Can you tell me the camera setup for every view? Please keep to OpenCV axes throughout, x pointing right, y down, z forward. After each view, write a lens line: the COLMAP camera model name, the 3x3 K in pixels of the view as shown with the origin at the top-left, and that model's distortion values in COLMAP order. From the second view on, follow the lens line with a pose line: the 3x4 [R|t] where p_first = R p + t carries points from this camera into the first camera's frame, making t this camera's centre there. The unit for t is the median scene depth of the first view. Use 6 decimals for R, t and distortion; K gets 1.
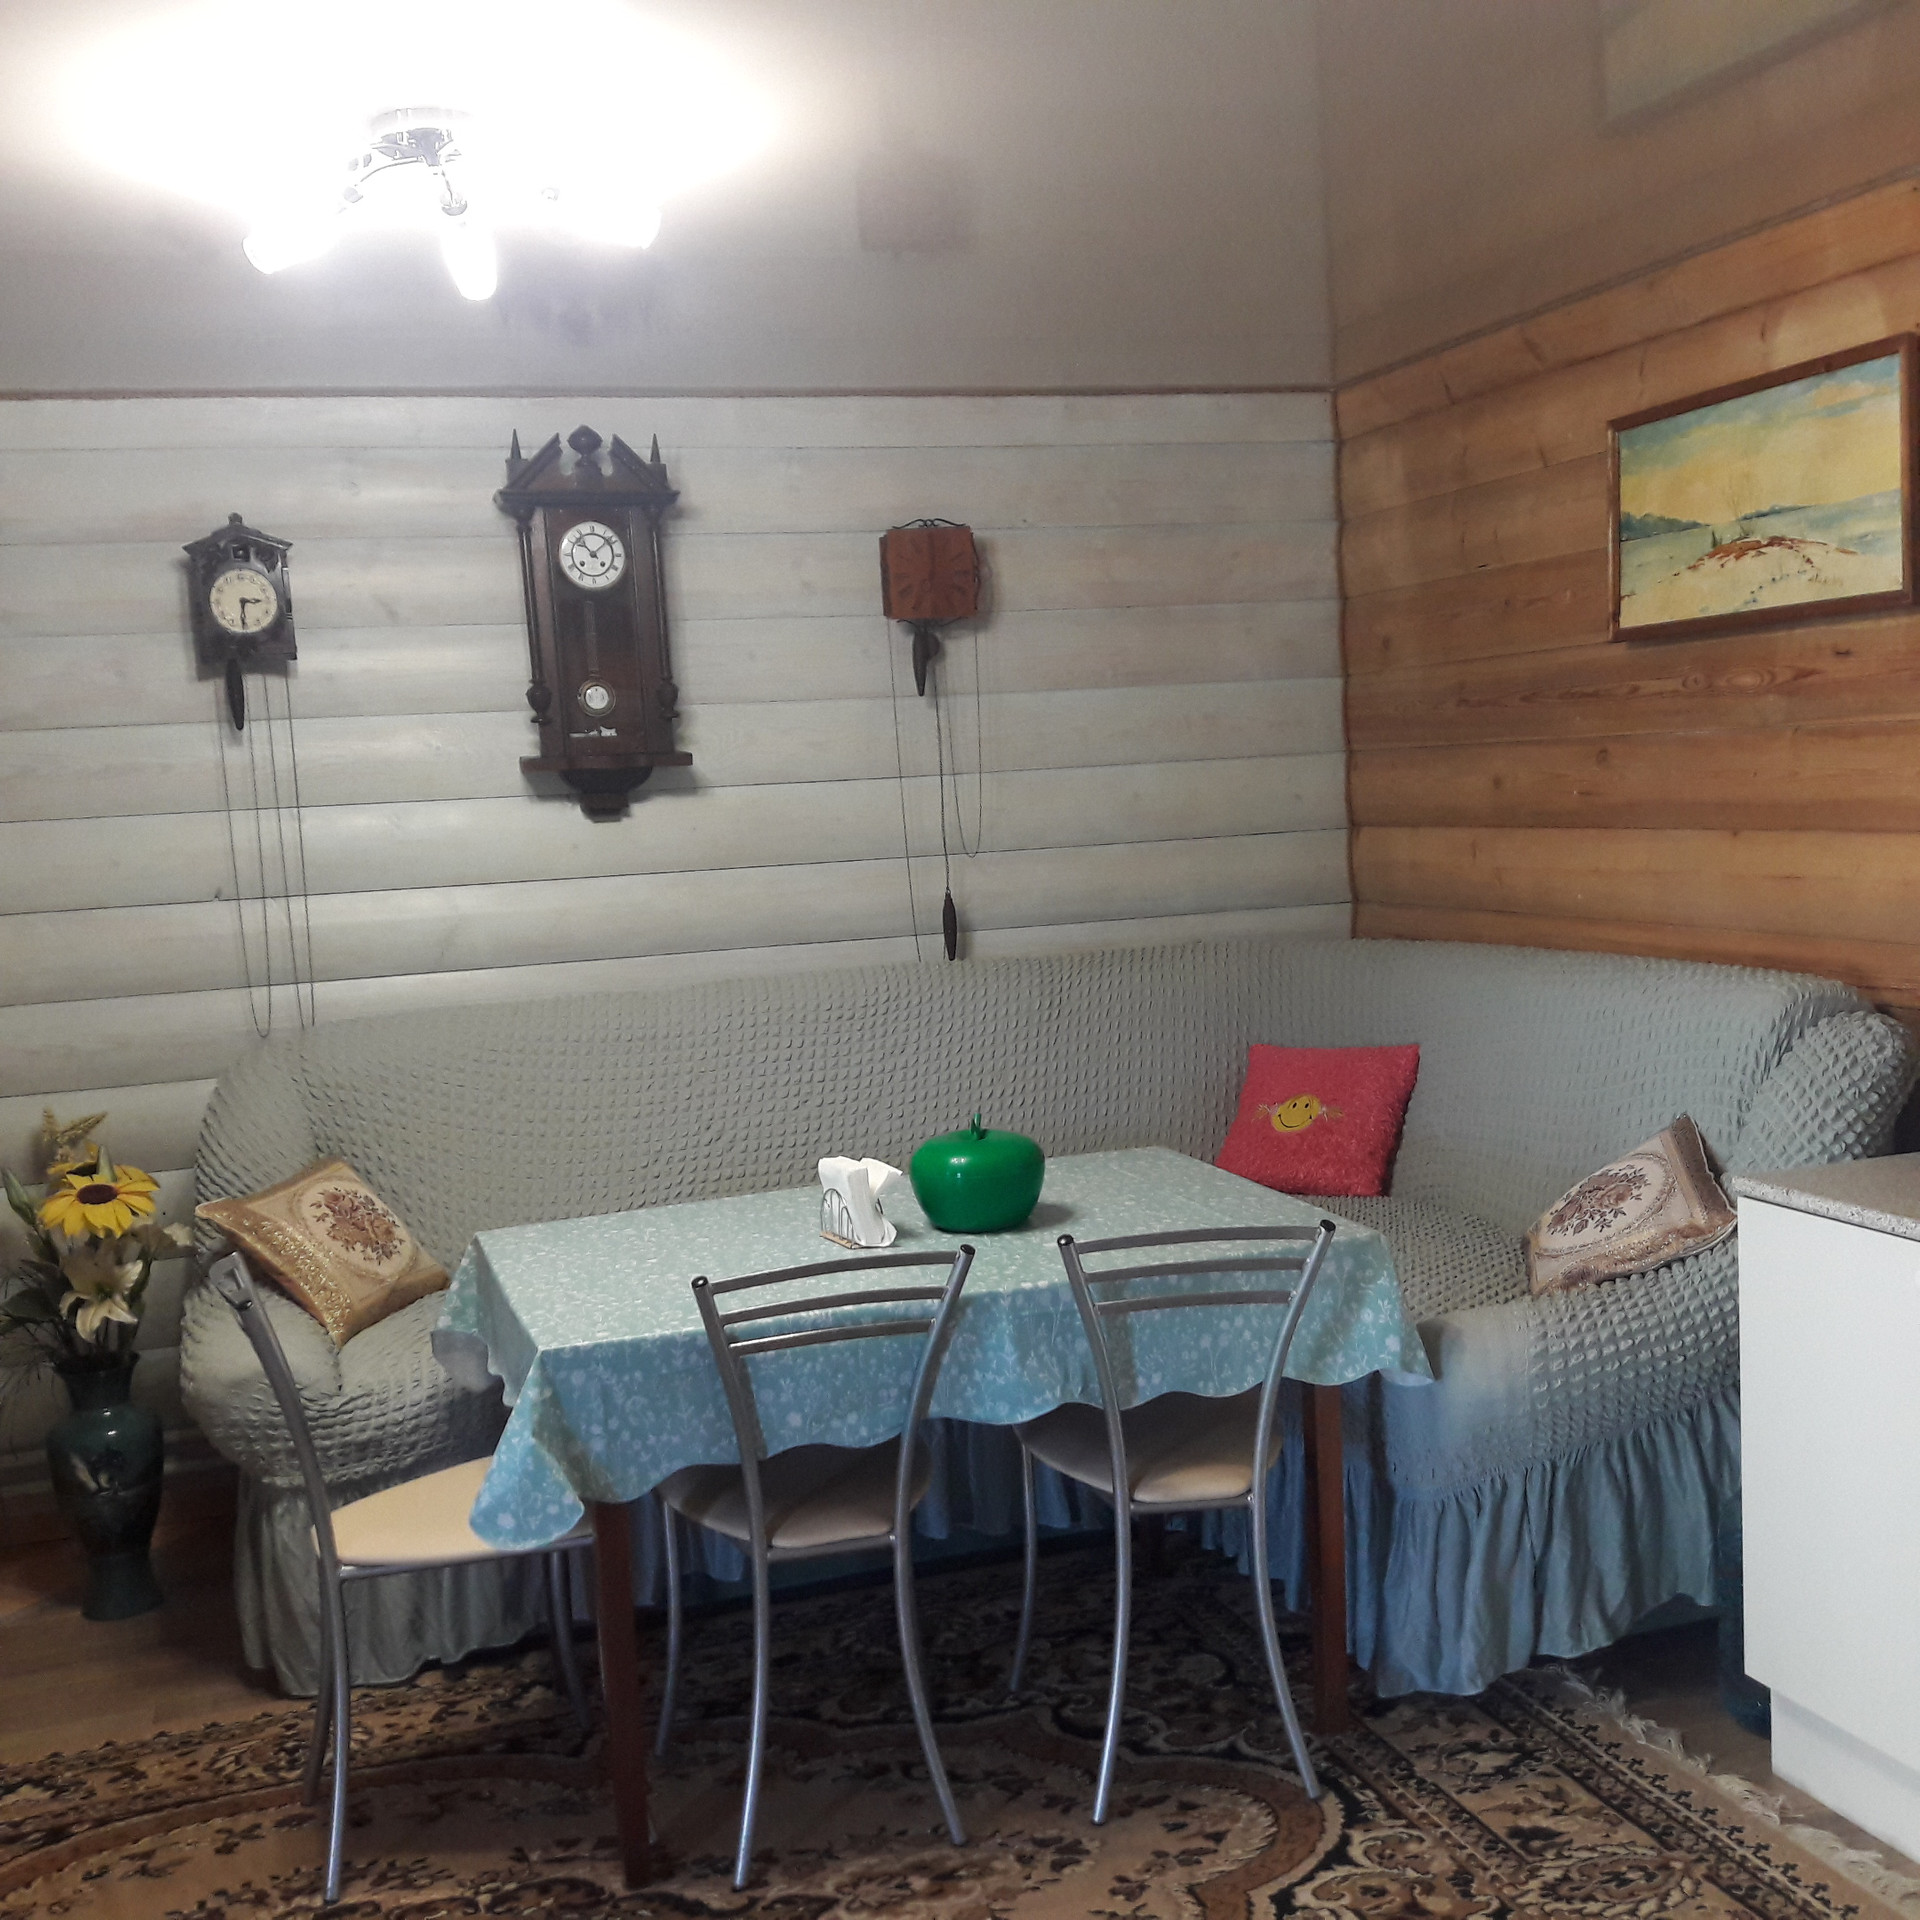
lens RADIAL K [[2138.1, 0, 958.1], [0, 2138.1, 971.7], [0, 0, 1]] dist [0.073134, 0.000000]
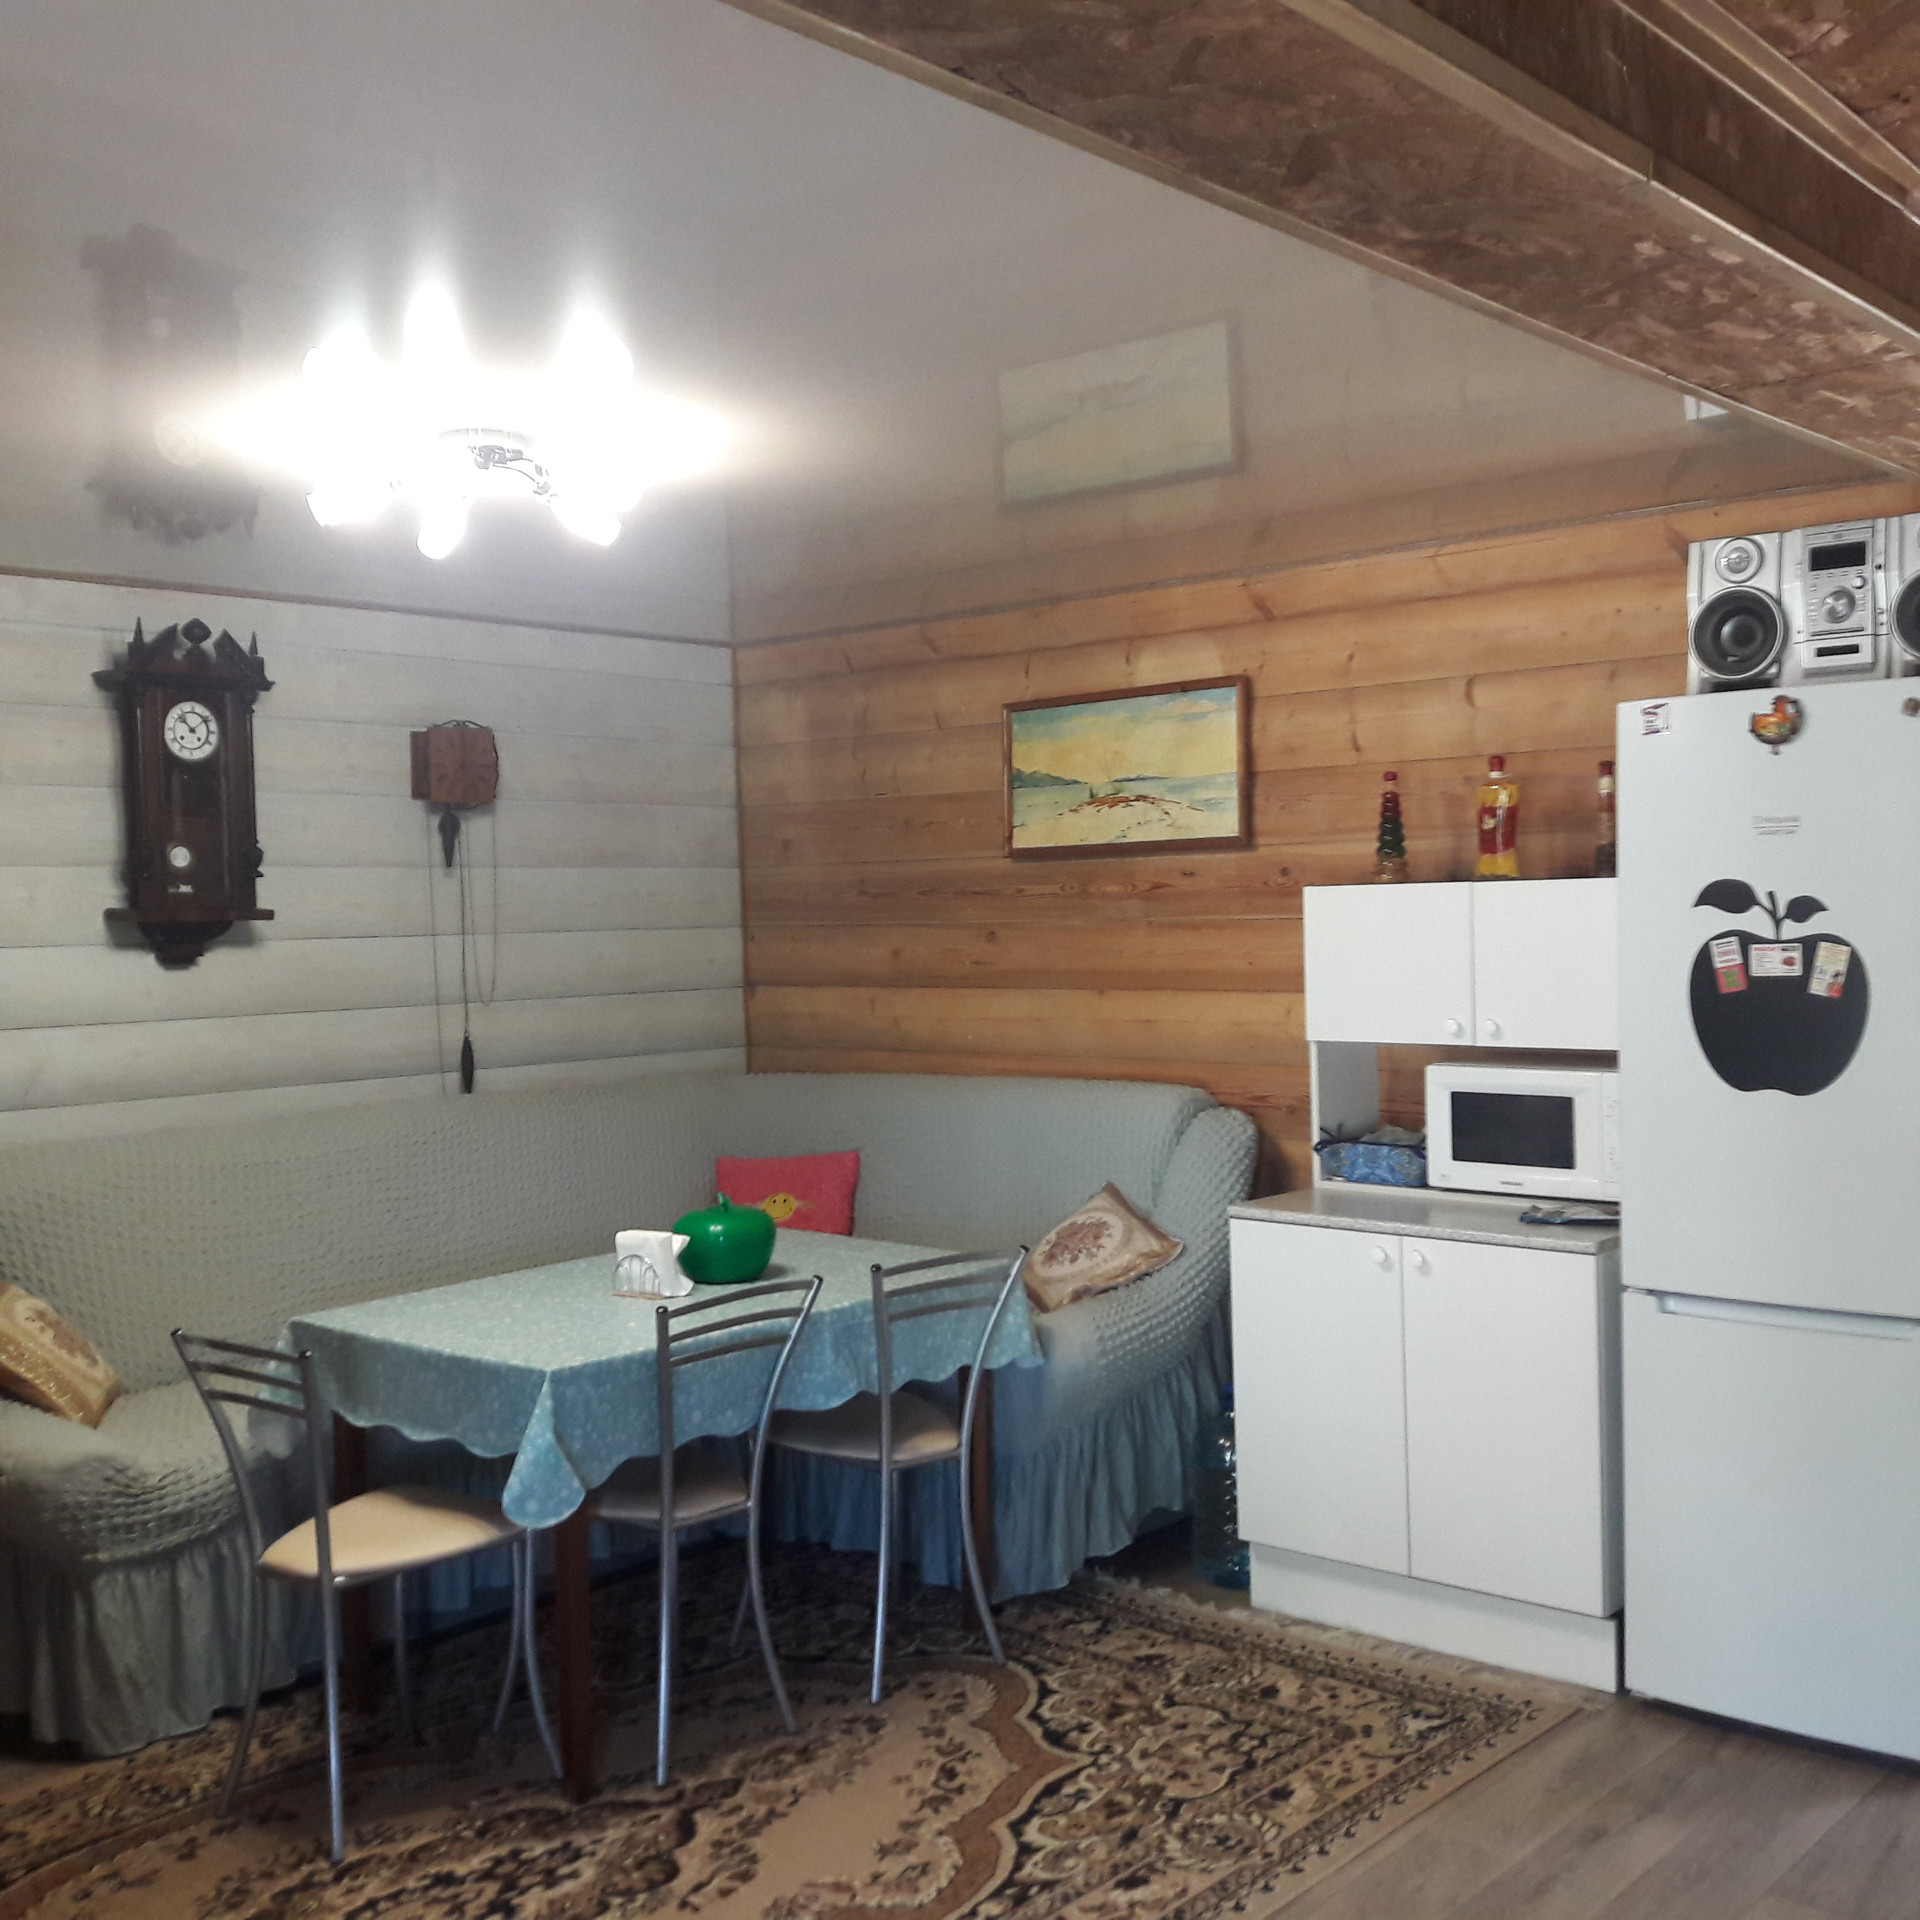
lens RADIAL K [[2138.1, 0, 946.6], [0, 2138.1, 948.8], [0, 0, 1]] dist [0.073134, 0.000000]
pose [[0.857985, 0.025792, 0.513027, -0.507320], [0.022641, 0.995869, -0.087932, 0.033274], [-0.513176, 0.087059, 0.853856, -0.188930]]
